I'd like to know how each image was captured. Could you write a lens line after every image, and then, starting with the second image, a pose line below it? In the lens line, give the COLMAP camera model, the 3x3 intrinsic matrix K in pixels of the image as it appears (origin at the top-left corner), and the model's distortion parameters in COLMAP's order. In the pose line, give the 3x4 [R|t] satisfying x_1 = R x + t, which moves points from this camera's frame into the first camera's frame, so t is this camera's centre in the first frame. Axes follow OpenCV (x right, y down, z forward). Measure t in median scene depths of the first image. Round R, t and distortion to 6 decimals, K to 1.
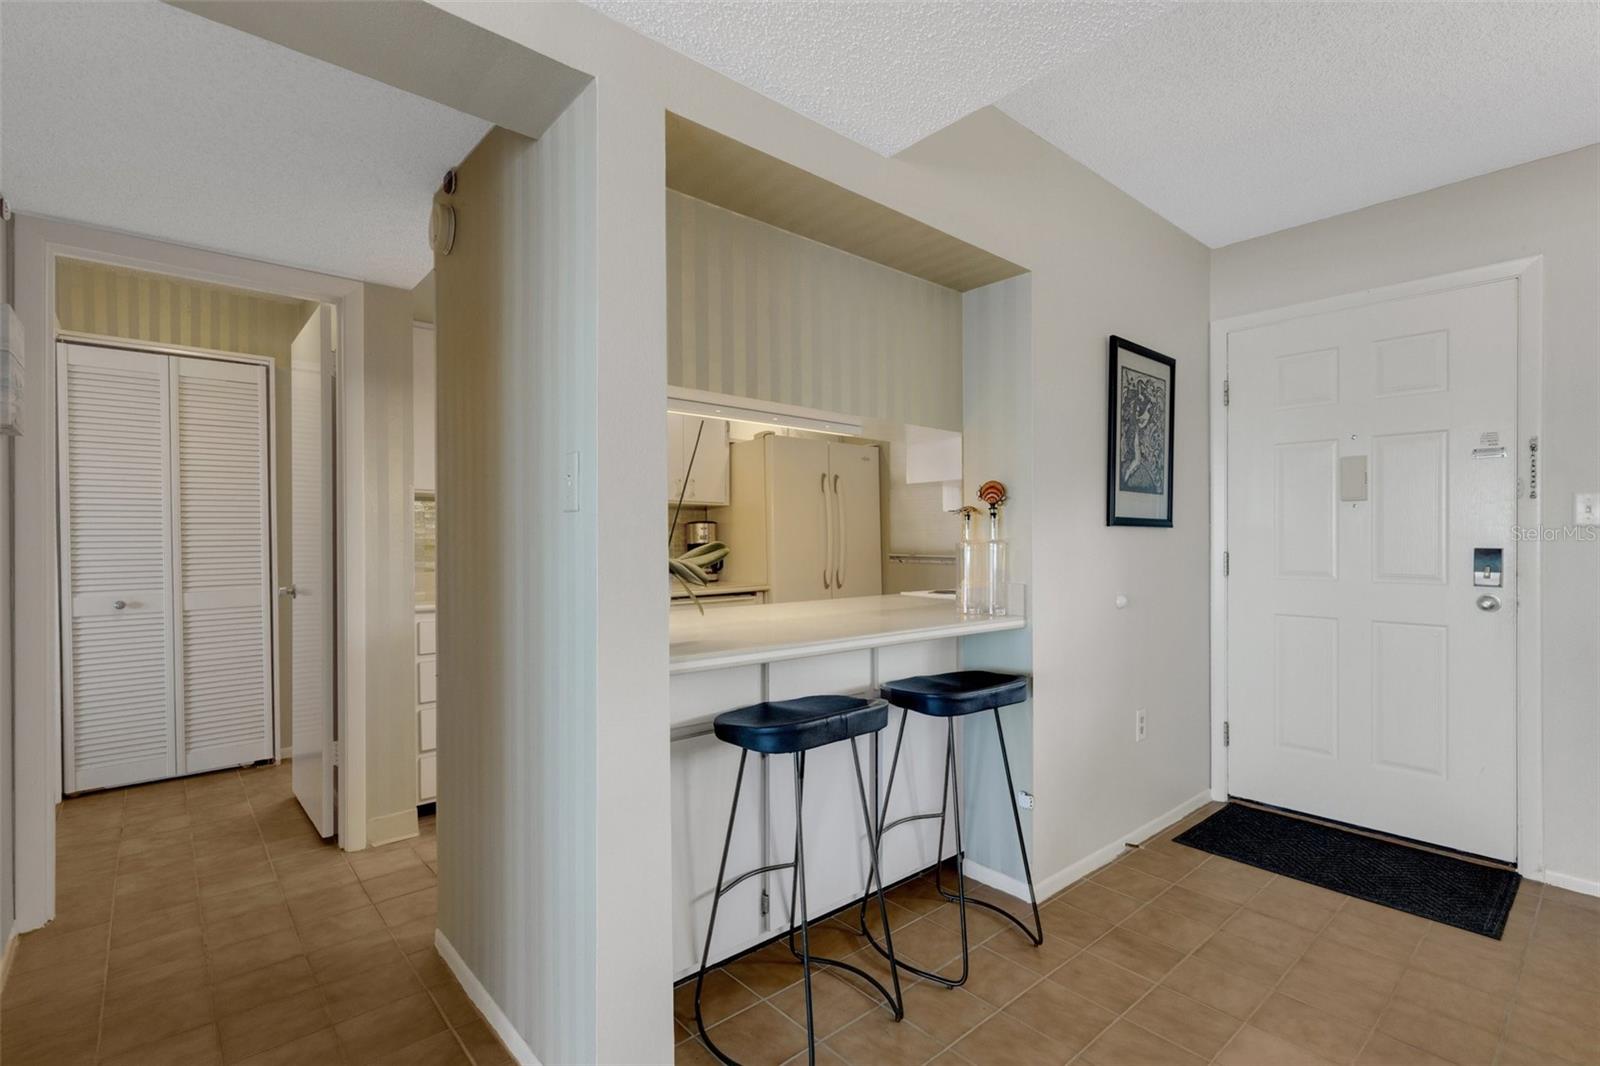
lens RADIAL K [[733.8, 0, 800.0], [0, 733.8, 533.0], [0, 0, 1]] dist [-0.000308, -0.000342]
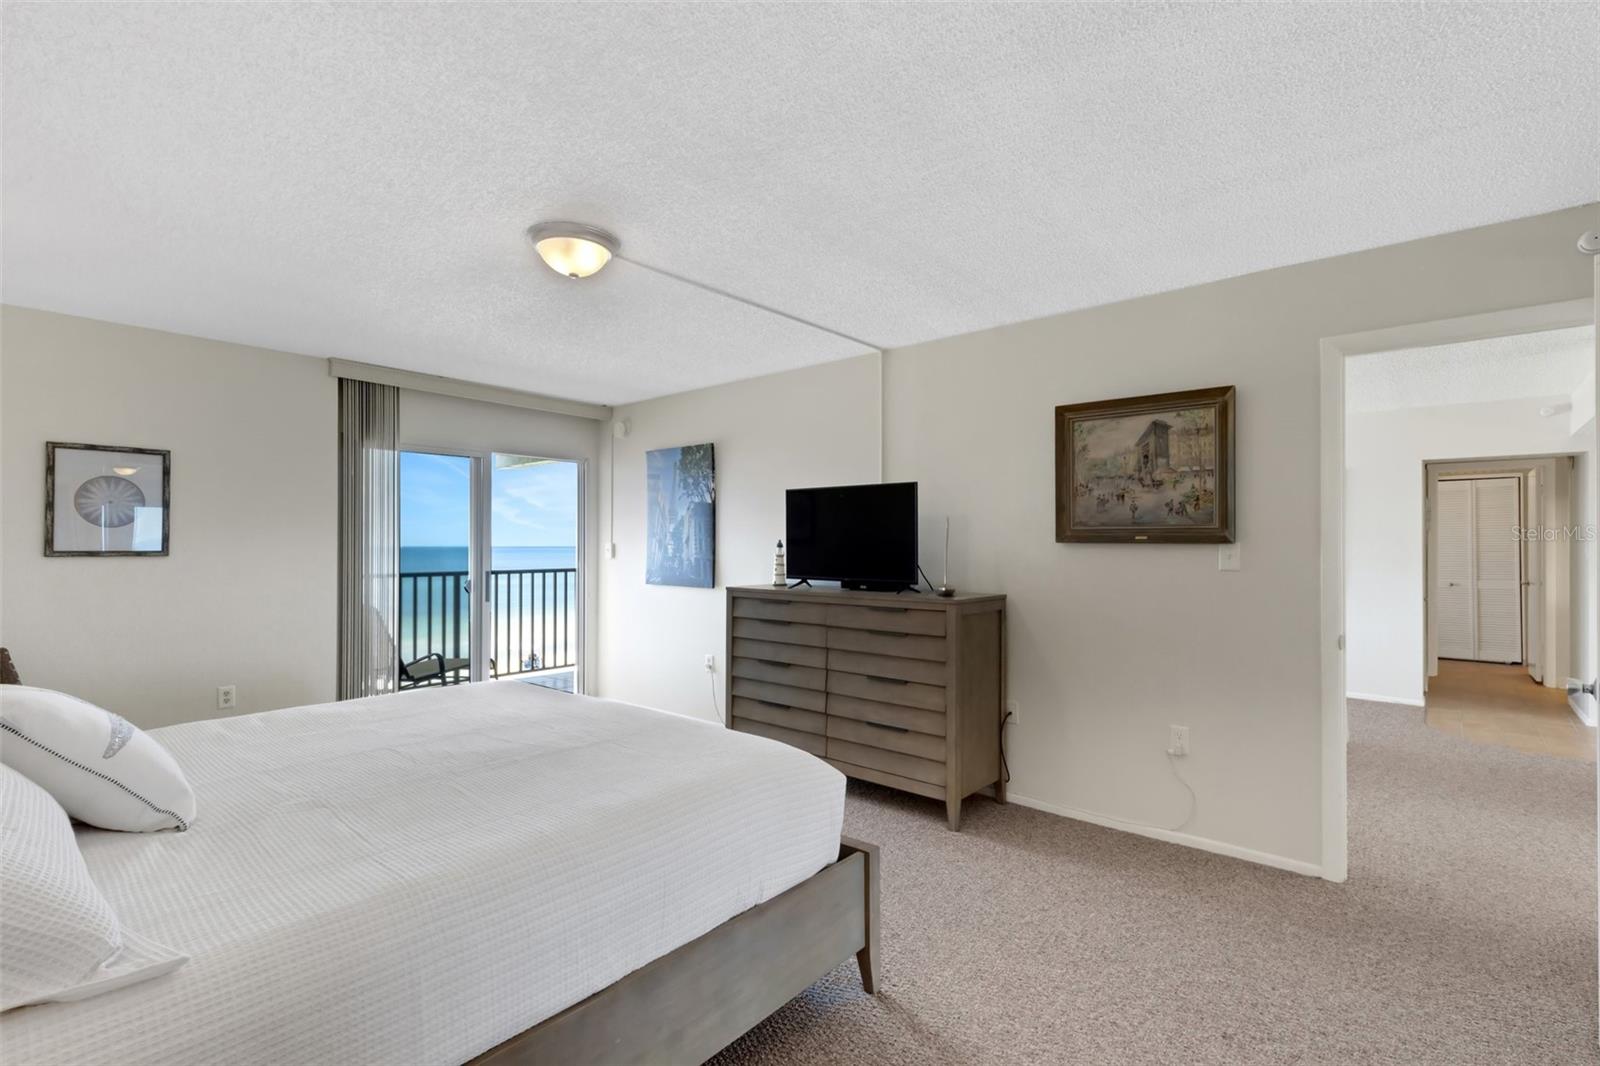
lens RADIAL K [[743.2, 0, 782.2], [0, 743.2, 536.8], [0, 0, 1]] dist [-0.008826, 0.000524]
pose [[0.115864, -0.004393, -0.993255, 1.231223], [0.003519, 0.999986, -0.004013, -0.058393], [0.993259, -0.003030, 0.115877, -1.464847]]
